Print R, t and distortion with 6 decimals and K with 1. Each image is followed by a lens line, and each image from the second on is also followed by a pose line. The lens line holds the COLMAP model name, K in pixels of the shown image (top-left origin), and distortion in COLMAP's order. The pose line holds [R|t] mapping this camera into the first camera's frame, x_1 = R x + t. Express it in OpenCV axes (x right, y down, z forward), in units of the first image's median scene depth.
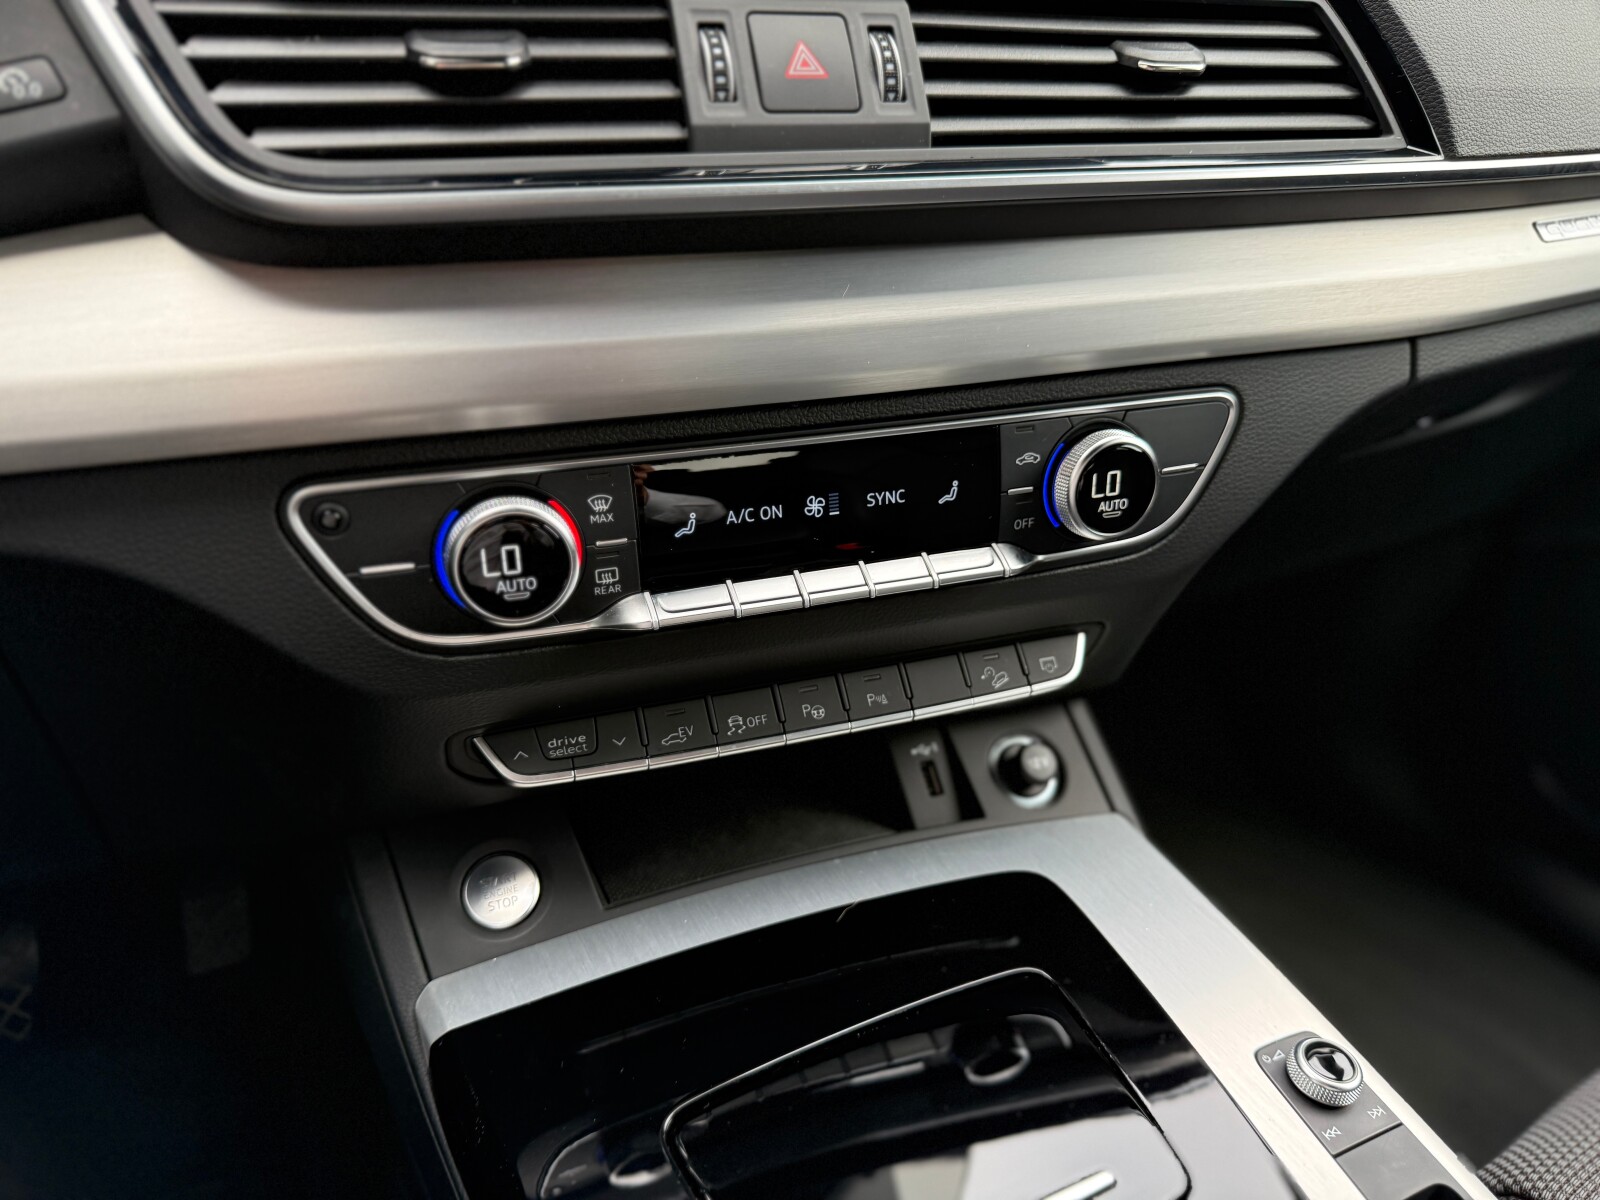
lens RADIAL K [[1131.8, 0, 798.7], [0, 1131.8, 611.1], [0, 0, 1]] dist [0.083275, -0.145346]
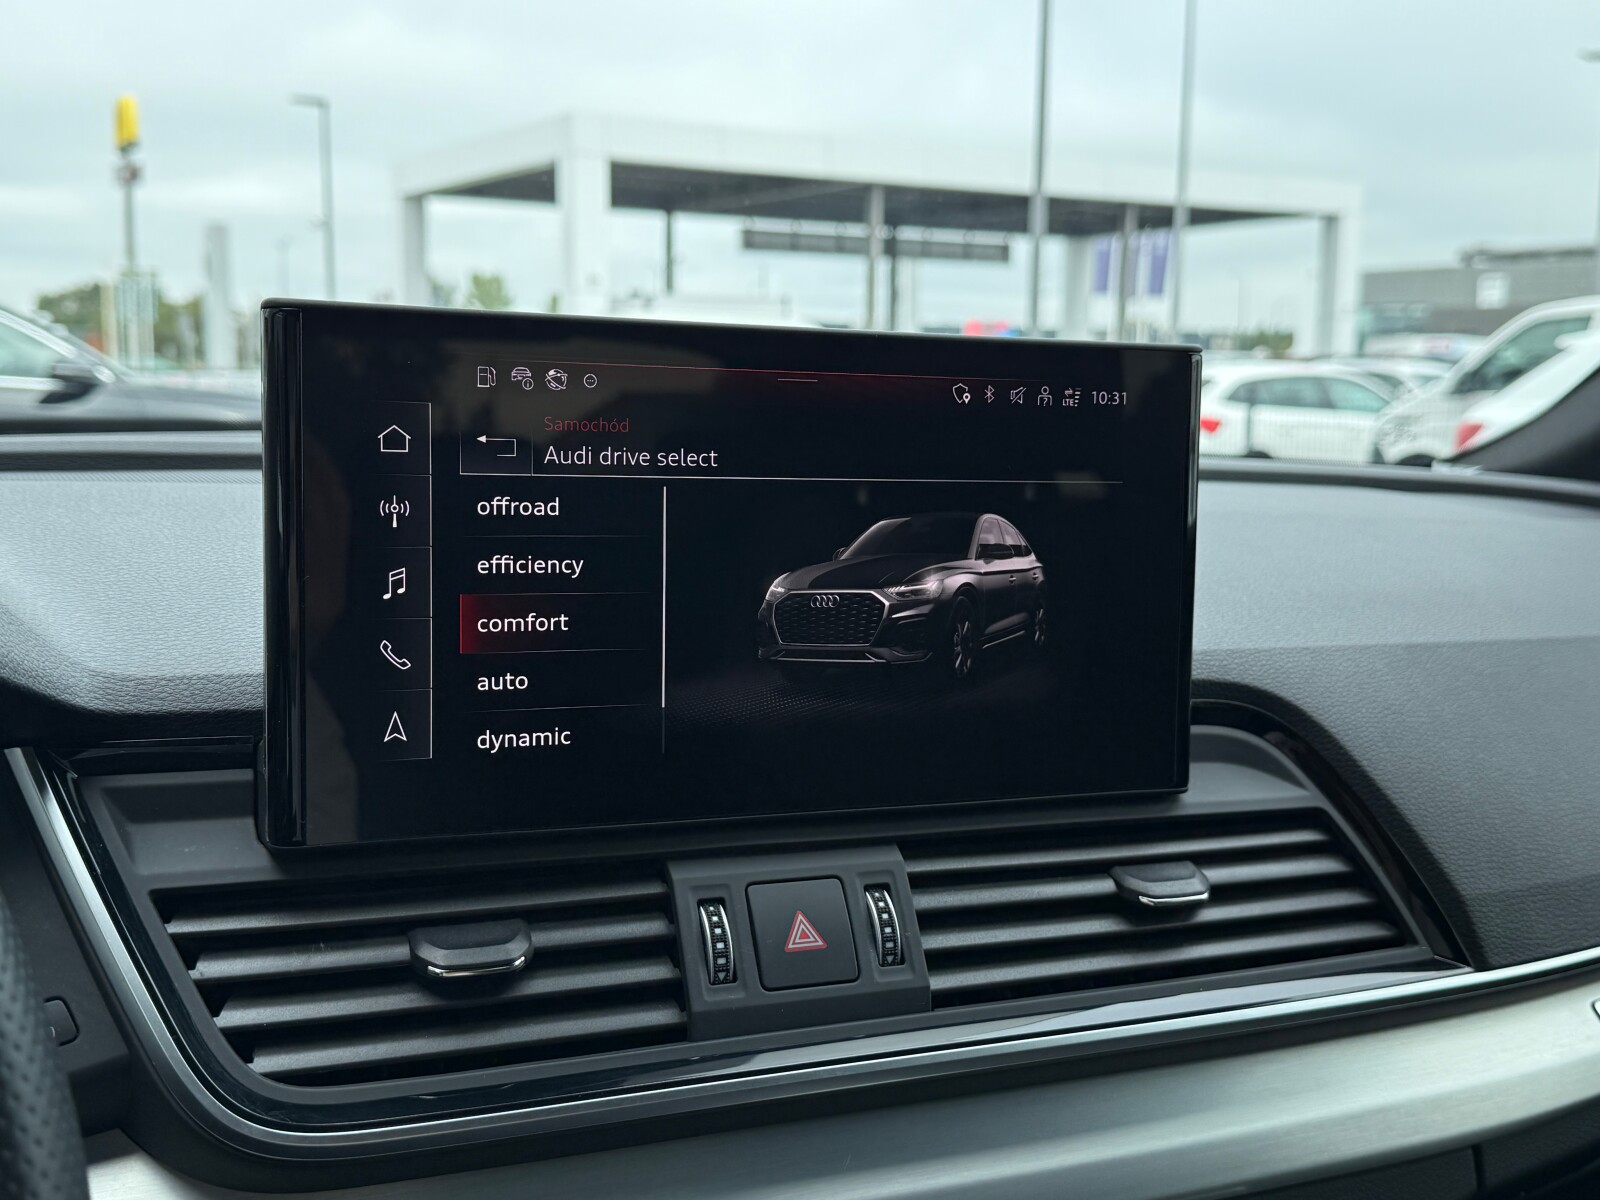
lens RADIAL K [[1699.8, 0, 792.9], [0, 1699.8, 598.8], [0, 0, 1]] dist [0.195646, -0.512923]
pose [[0.999136, 0.009910, 0.040352, -0.064680], [0.003996, 0.943723, -0.330712, -0.251003], [-0.041359, 0.330588, 0.942869, -0.490277]]
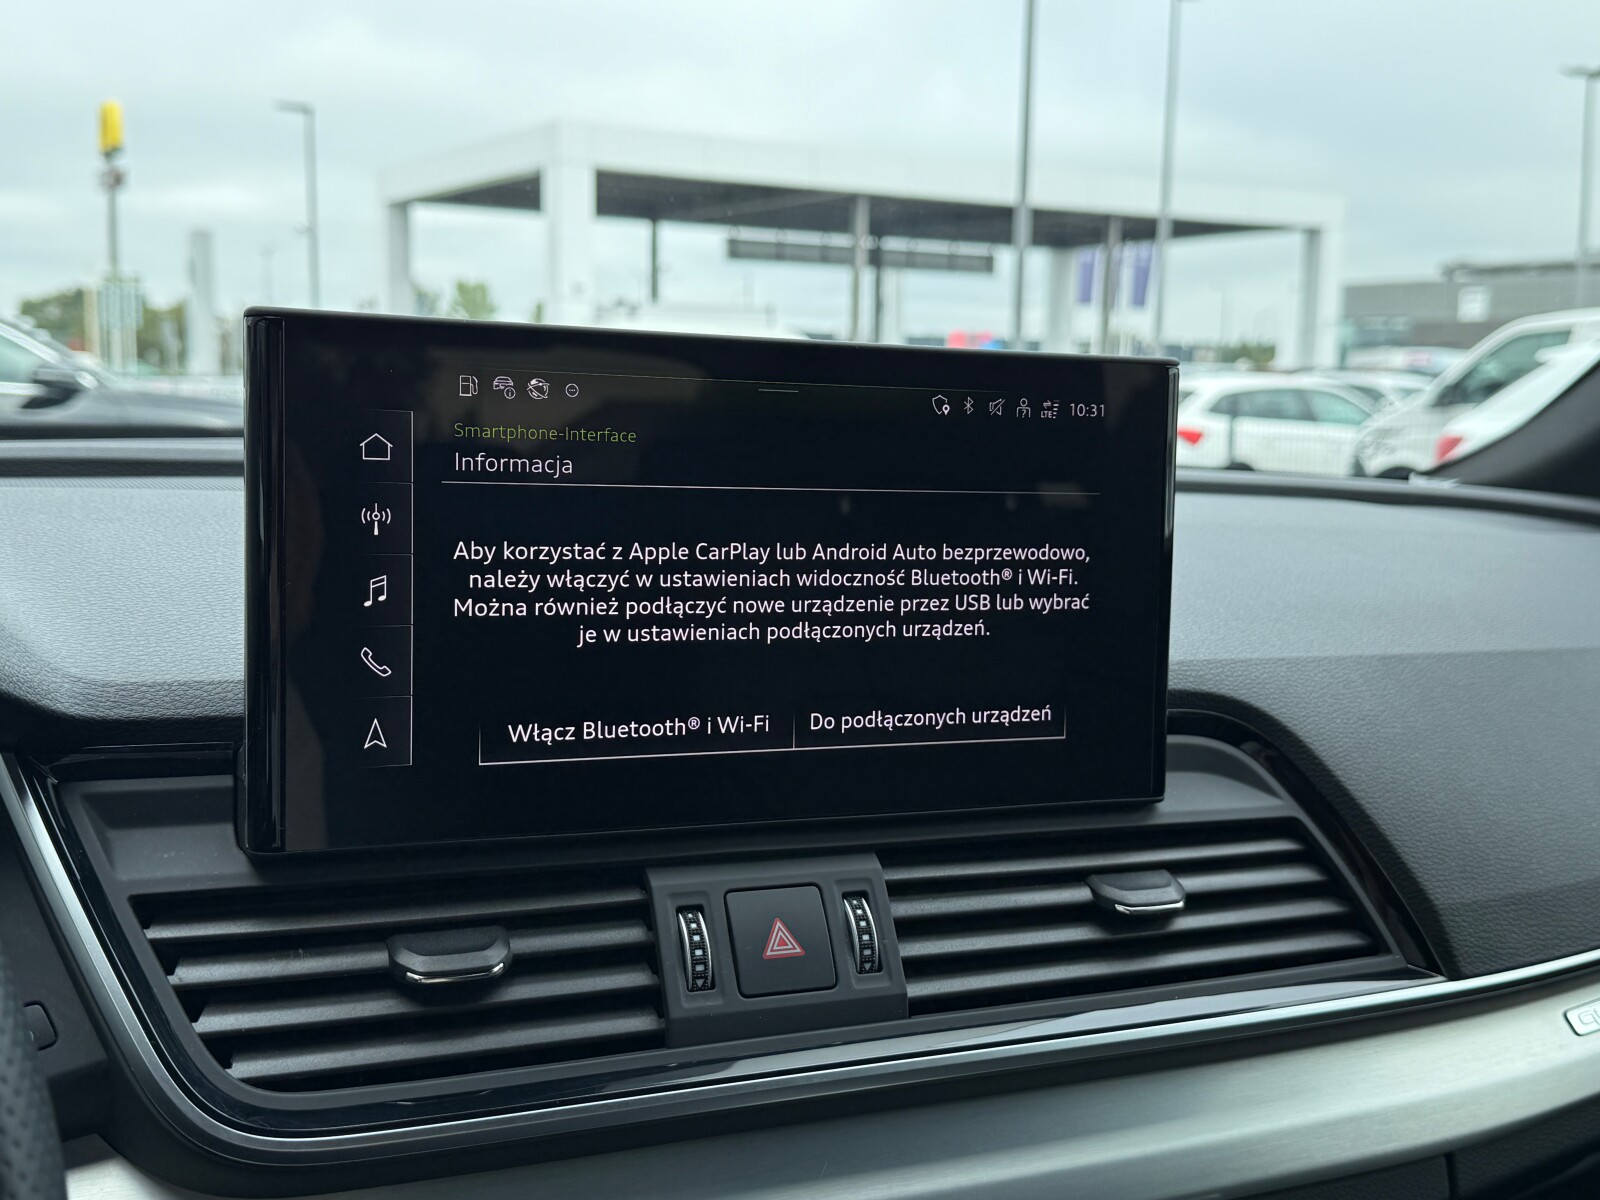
lens RADIAL K [[1698.7, 0, 792.8], [0, 1698.7, 599.1], [0, 0, 1]] dist [0.197976, -0.514735]
pose [[0.998654, 0.014566, 0.049777, -0.061747], [0.002977, 0.942069, -0.335406, -0.248225], [-0.051779, 0.335103, 0.940758, -0.498720]]
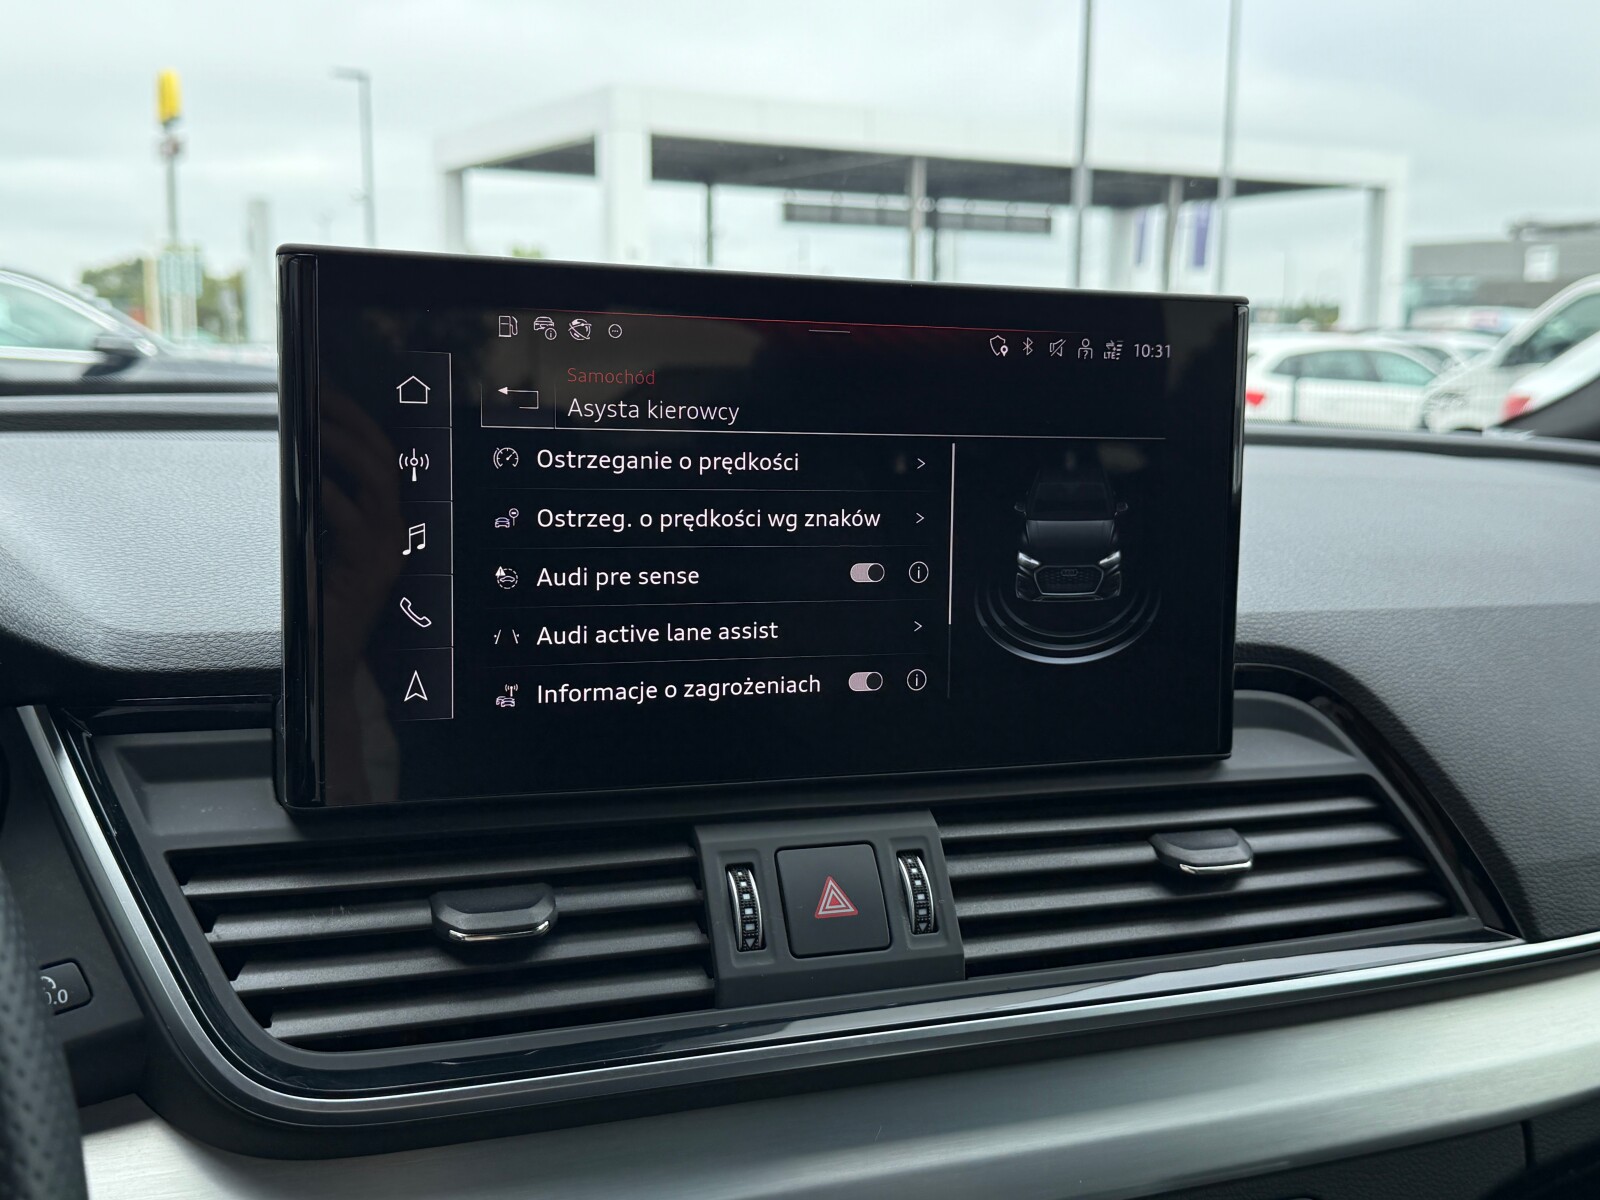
lens RADIAL K [[1700.2, 0, 803.5], [0, 1700.2, 601.8], [0, 0, 1]] dist [0.193792, -0.503603]
pose [[0.999668, 0.011186, 0.023222, -0.055417], [-0.003292, 0.948962, -0.315375, -0.250741], [-0.025564, 0.315193, 0.948683, -0.448878]]
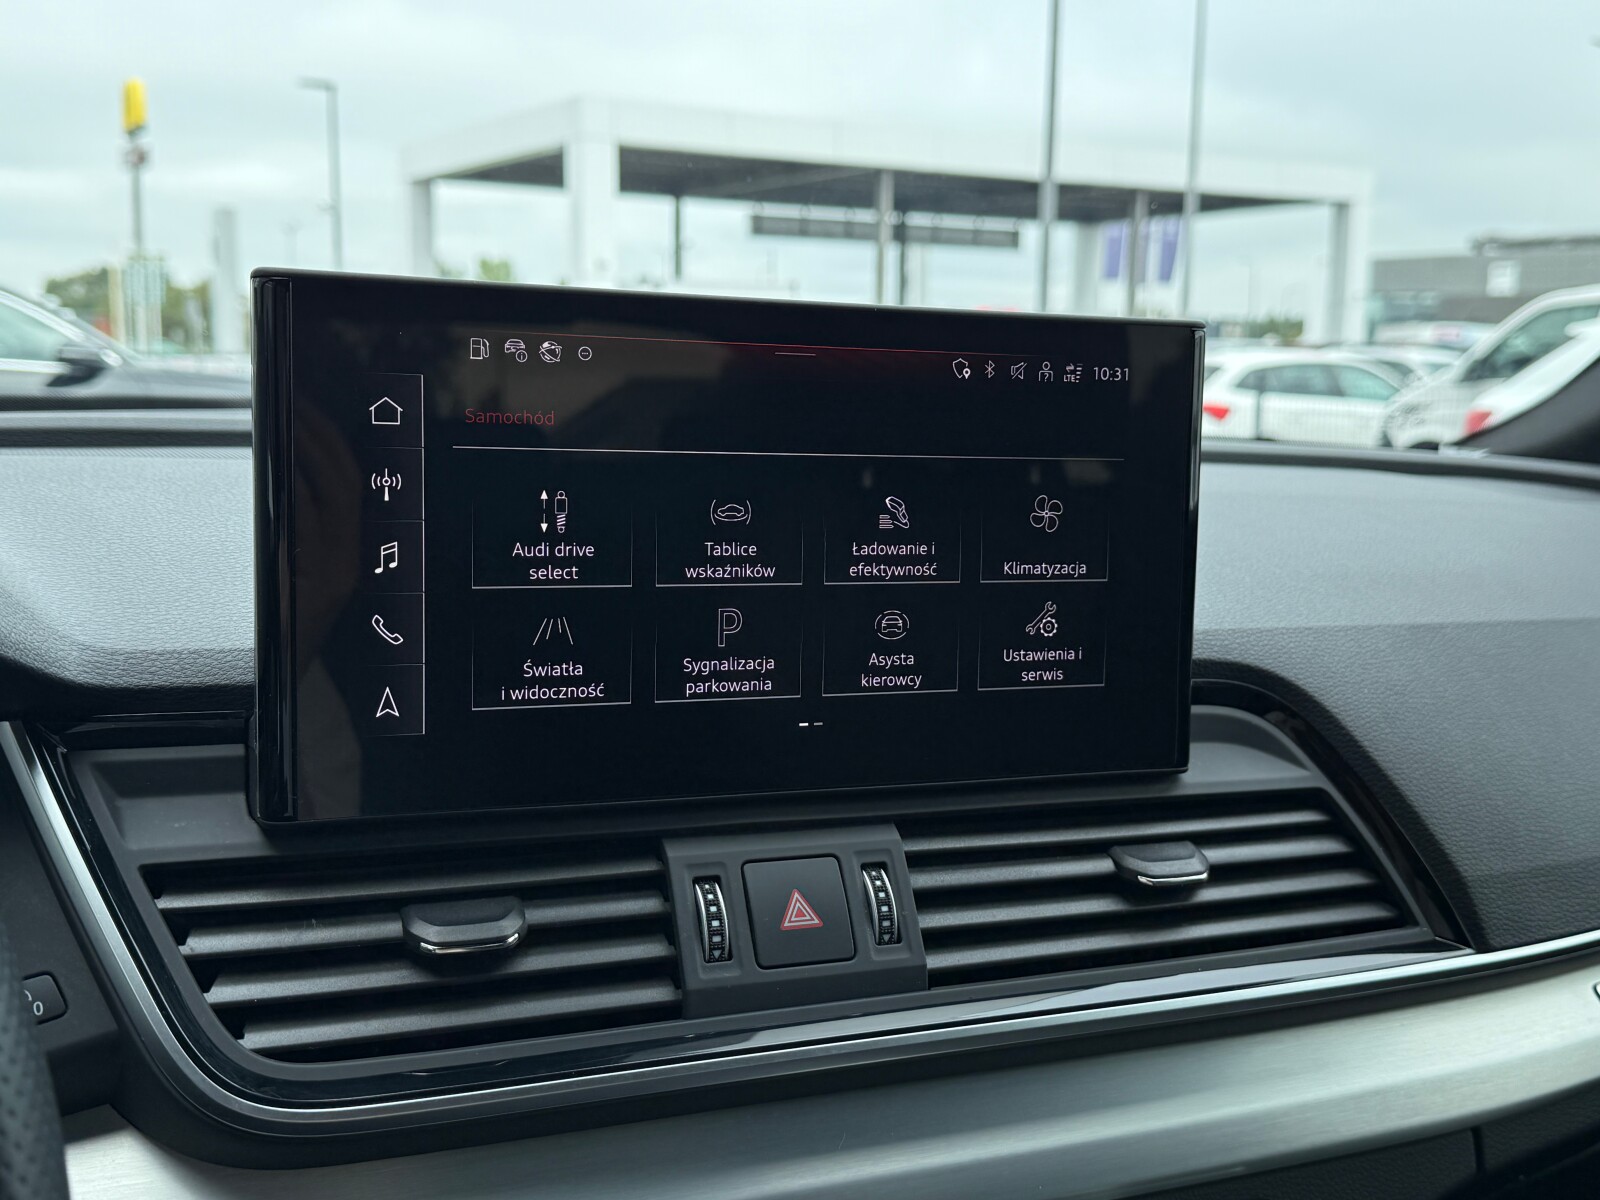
lens RADIAL K [[1698.3, 0, 799.9], [0, 1698.3, 608.5], [0, 0, 1]] dist [0.198765, -0.519835]
pose [[0.999130, 0.012408, 0.039812, -0.054659], [0.000902, 0.948054, -0.318108, -0.247279], [-0.041691, 0.317867, 0.947218, -0.474775]]
